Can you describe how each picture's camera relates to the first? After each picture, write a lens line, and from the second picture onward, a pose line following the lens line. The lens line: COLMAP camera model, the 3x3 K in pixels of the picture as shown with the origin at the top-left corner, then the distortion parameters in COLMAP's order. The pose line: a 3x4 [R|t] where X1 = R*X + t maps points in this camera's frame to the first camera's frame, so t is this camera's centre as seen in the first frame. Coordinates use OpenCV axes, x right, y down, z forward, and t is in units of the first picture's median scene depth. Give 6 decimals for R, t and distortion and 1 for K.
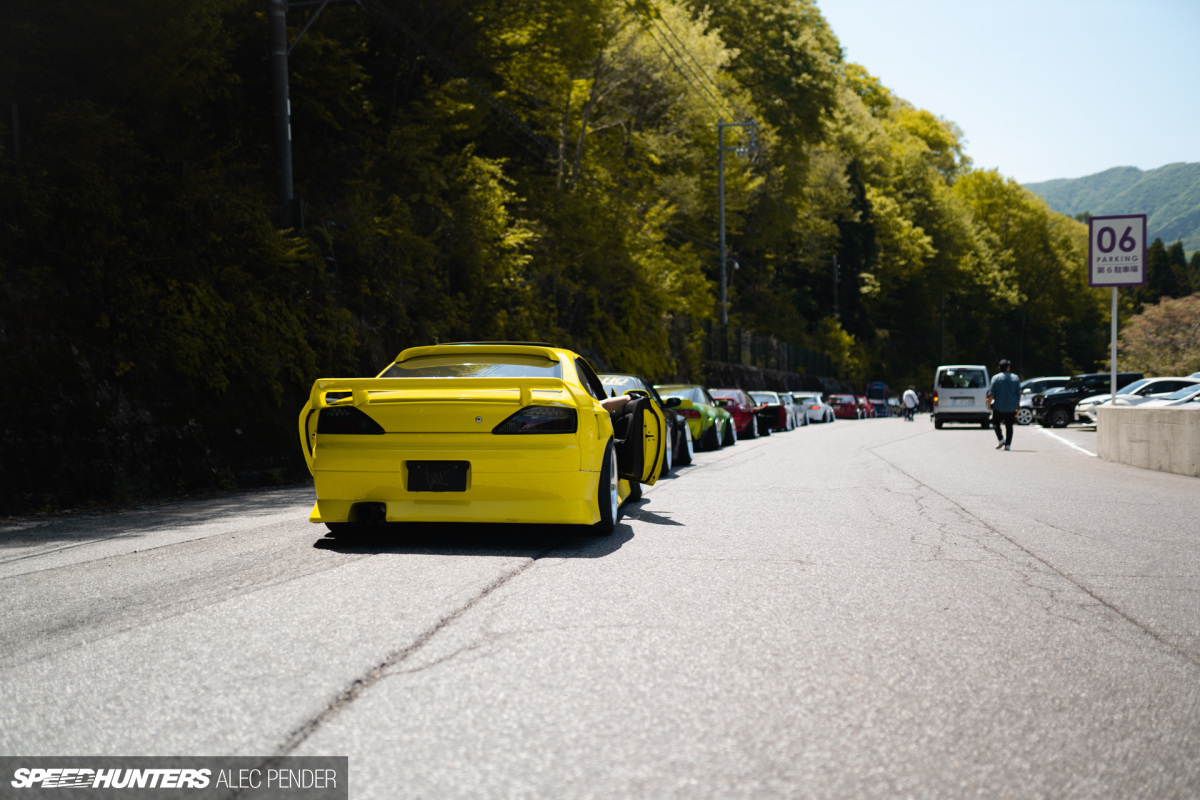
lens RADIAL K [[1220.0, 0, 600.0], [0, 1220.0, 400.0], [0, 0, 1]] dist [0.001637, 0.013884]
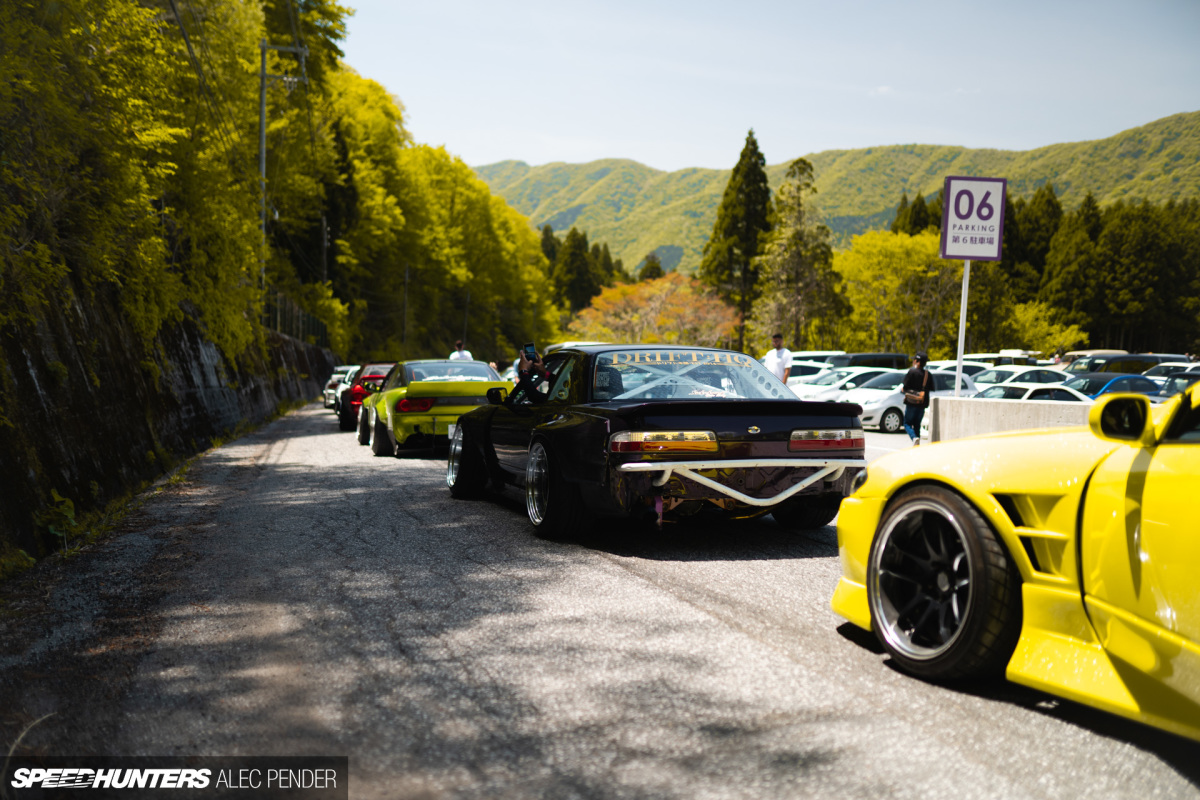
lens RADIAL K [[1220.0, 0, 600.0], [0, 1220.0, 400.0], [0, 0, 1]] dist [0.001637, 0.013884]
pose [[0.888105, 0.008874, 0.459555, -0.032527], [-0.019580, 0.999636, 0.018534, -0.000702], [-0.459224, -0.025458, 0.887956, 0.055018]]
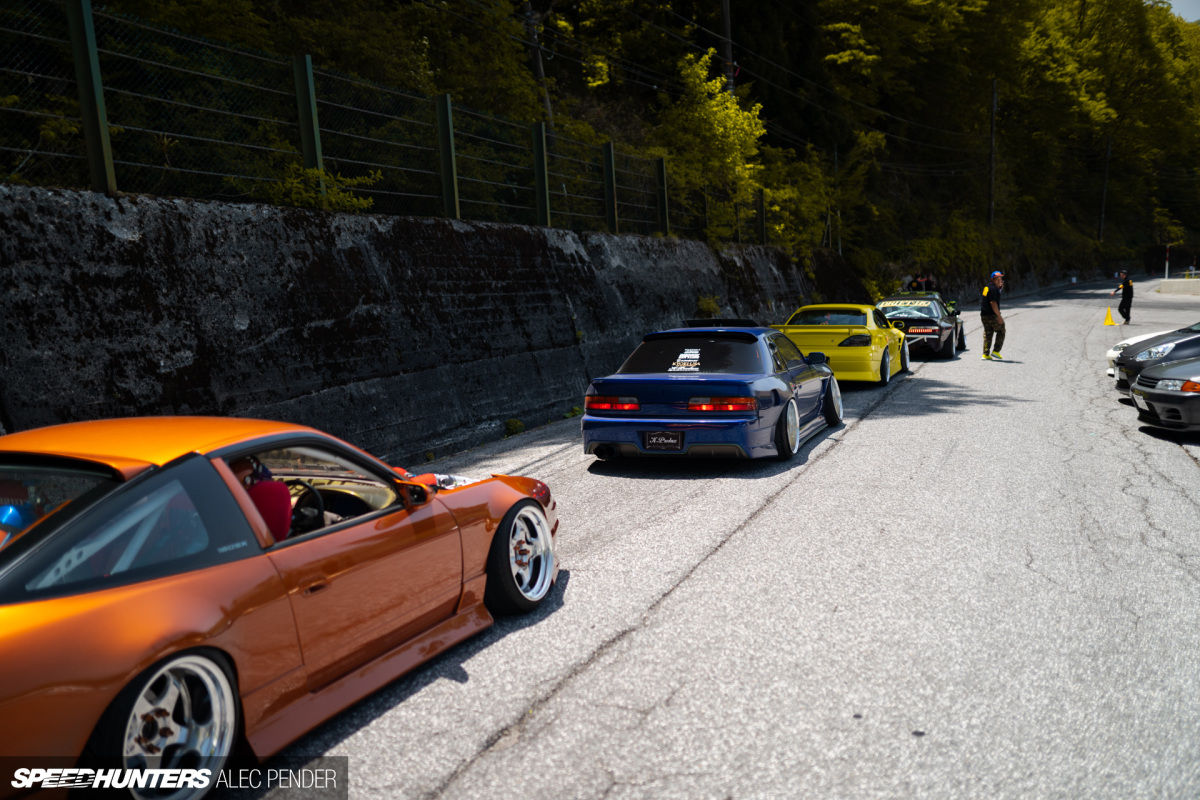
lens RADIAL K [[1220.0, 0, 600.0], [0, 1220.0, 400.0], [0, 0, 1]] dist [0.001637, 0.013884]
pose [[0.999596, -0.018413, -0.021633, 0.114637], [0.020540, 0.994507, 0.102635, -0.005634], [0.019624, -0.103038, 0.994484, 0.443059]]
